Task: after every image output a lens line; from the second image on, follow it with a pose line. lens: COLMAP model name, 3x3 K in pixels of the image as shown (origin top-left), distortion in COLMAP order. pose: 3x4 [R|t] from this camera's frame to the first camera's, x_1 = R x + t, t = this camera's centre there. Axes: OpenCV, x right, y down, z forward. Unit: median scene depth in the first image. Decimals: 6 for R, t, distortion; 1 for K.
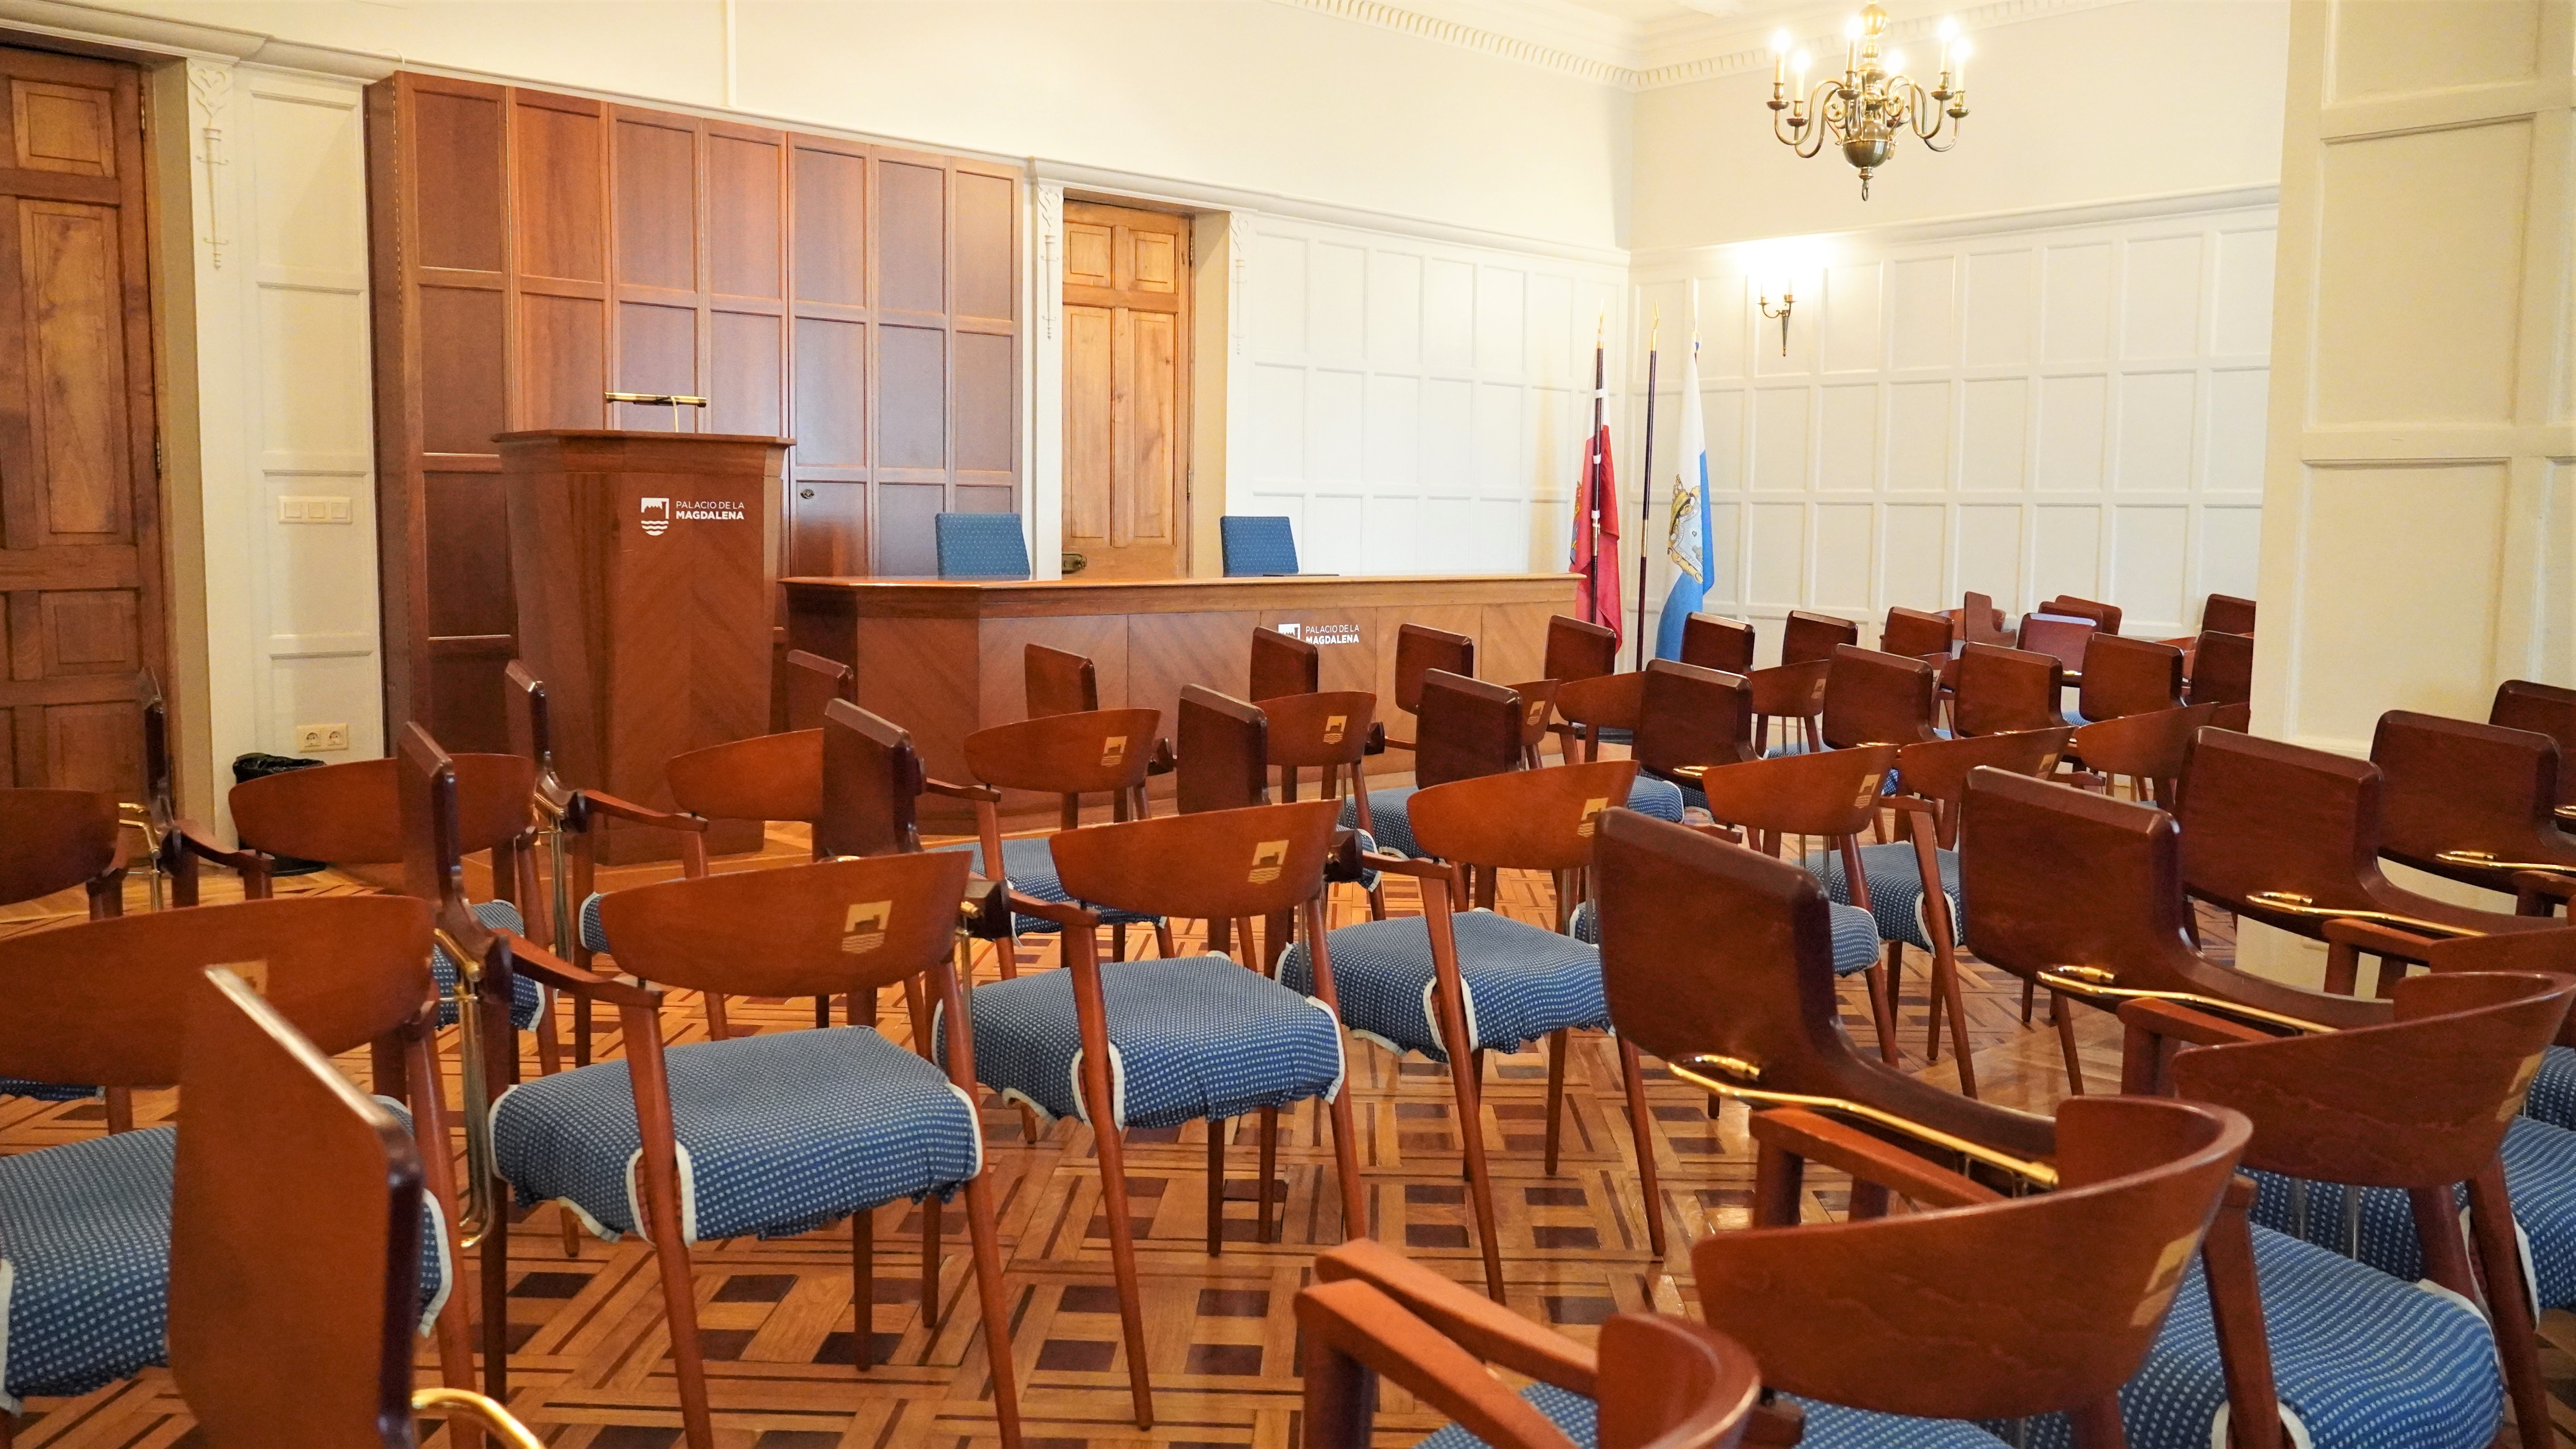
lens RADIAL K [[2090.3, 0, 1278.1], [0, 2090.3, 729.8], [0, 0, 1]] dist [-0.041526, 0.063195]
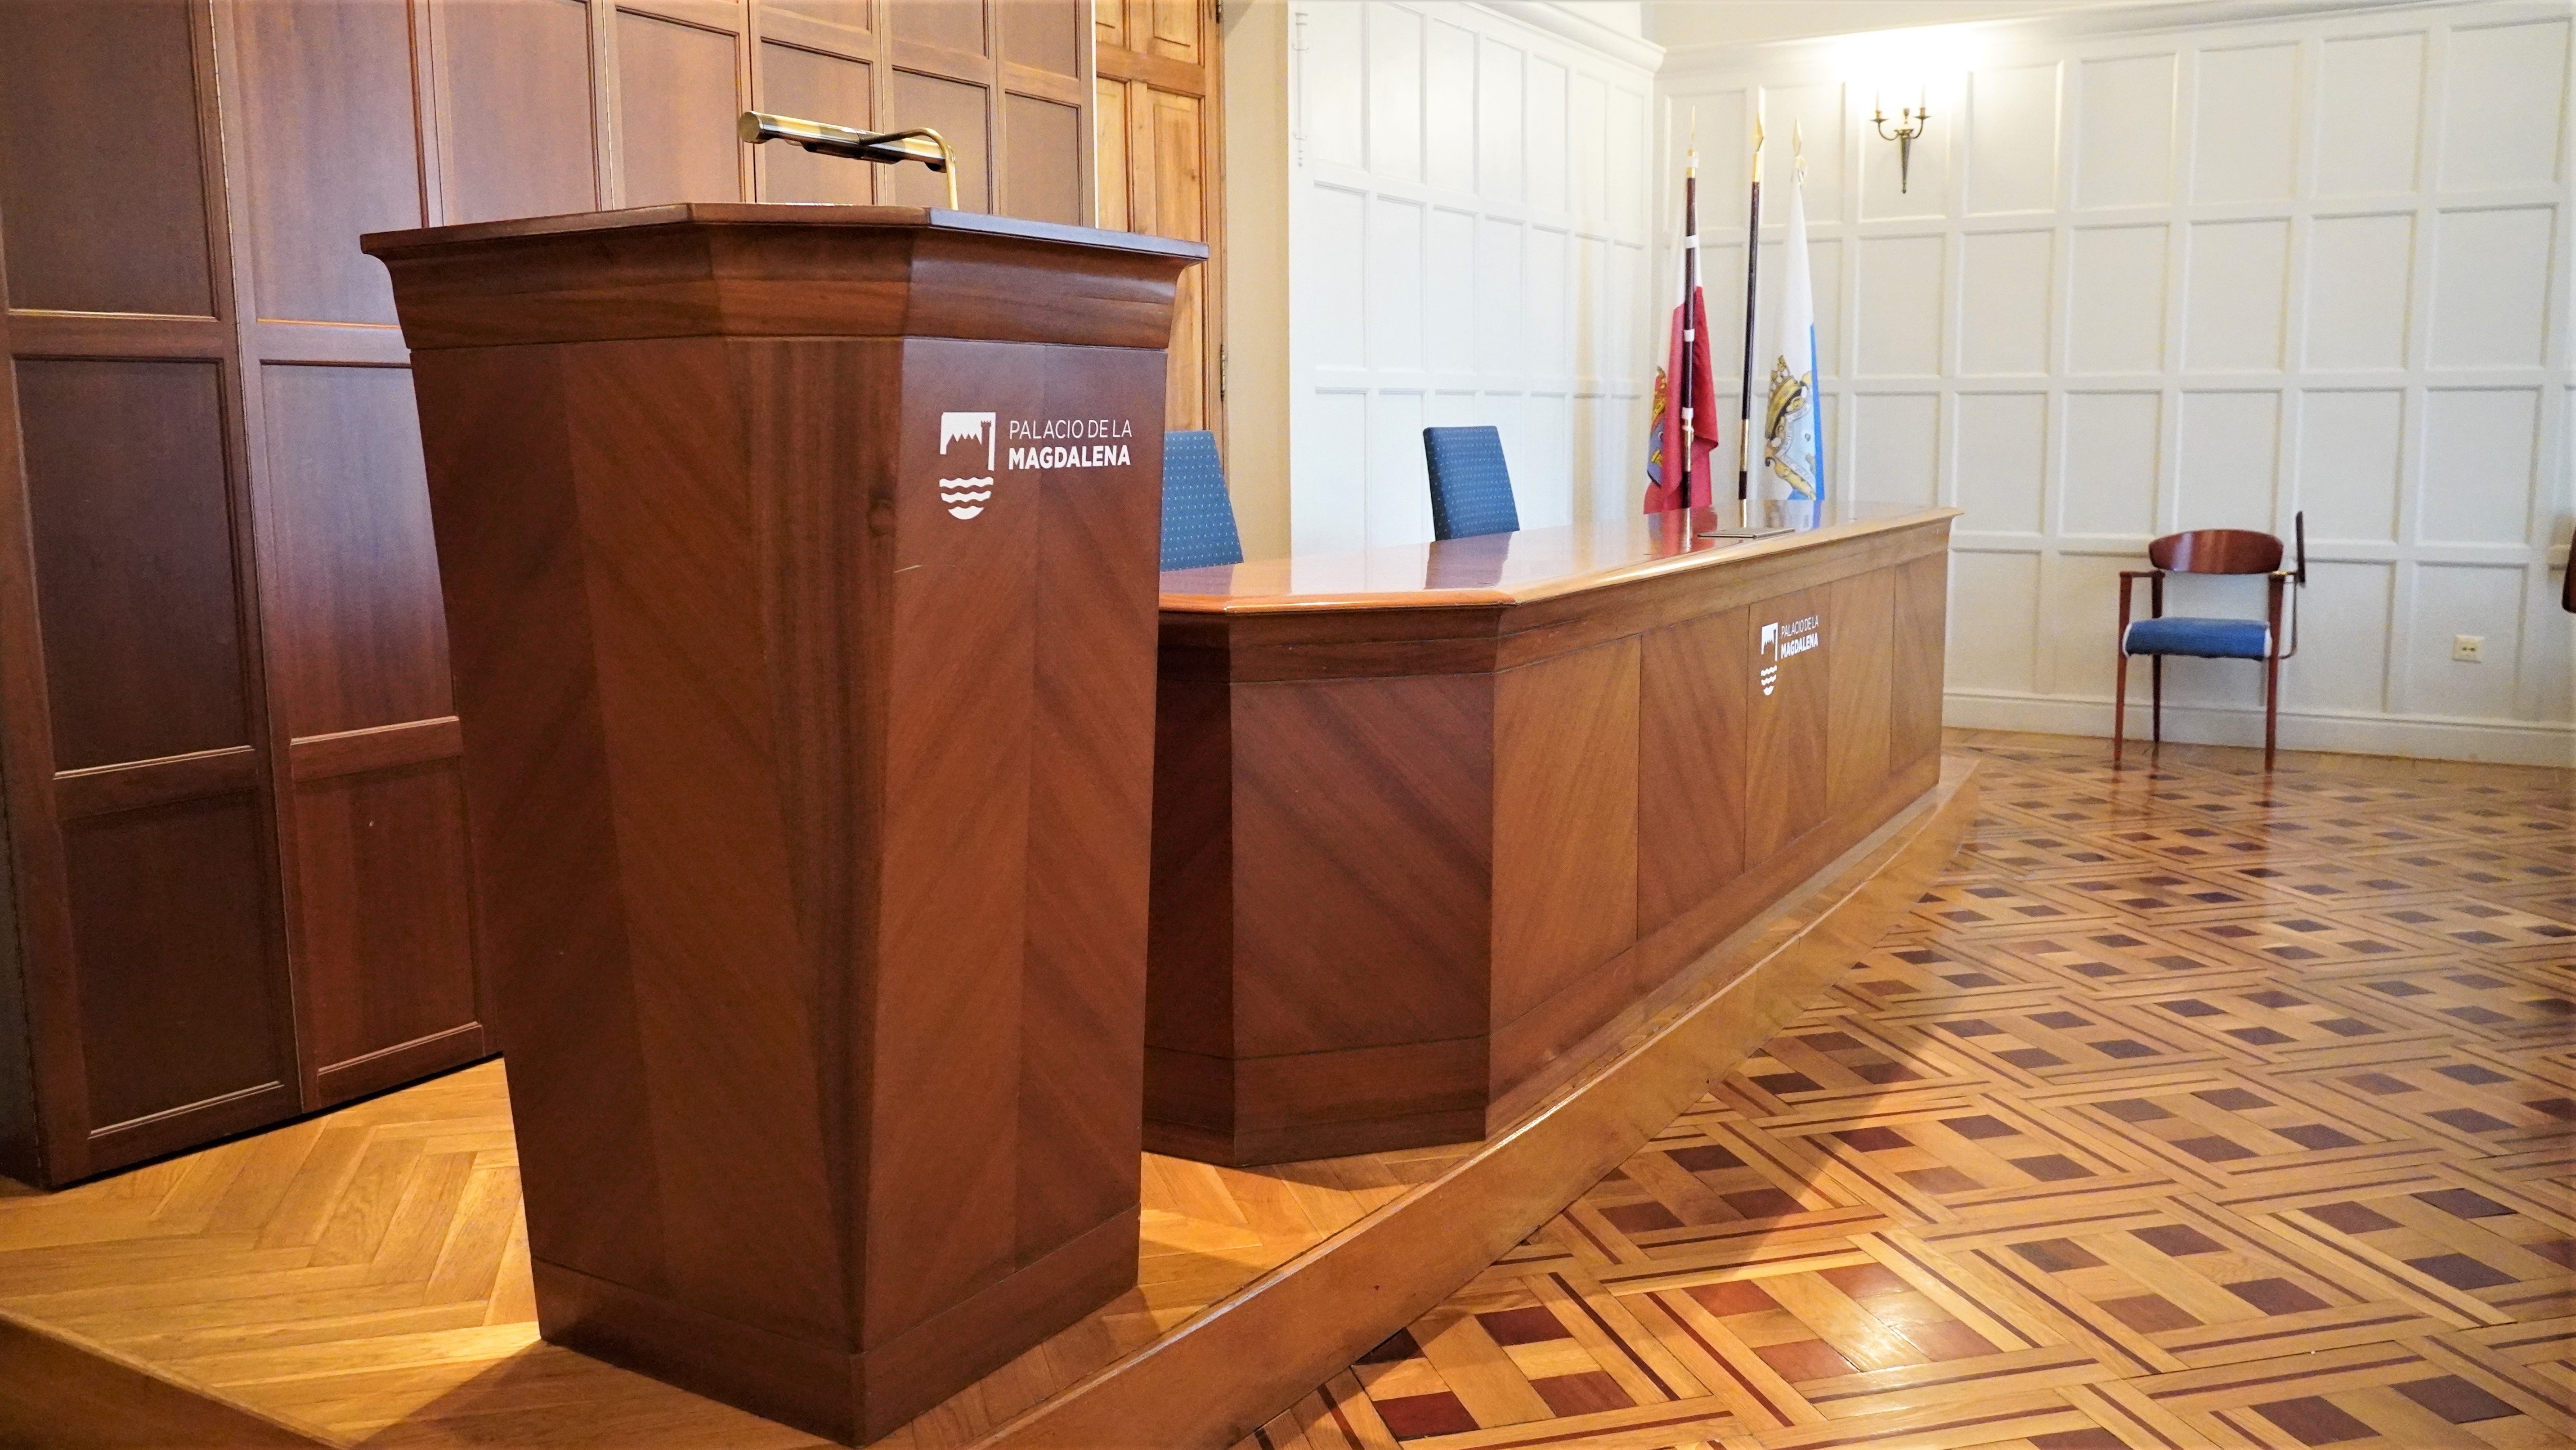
lens RADIAL K [[2090.7, 0, 1278.1], [0, 2090.7, 730.3], [0, 0, 1]] dist [-0.041526, 0.063195]
pose [[0.955666, -0.062376, 0.287769, -0.214861], [0.048693, 0.997327, 0.054470, -0.045396], [-0.290397, -0.038042, 0.956150, 0.394179]]
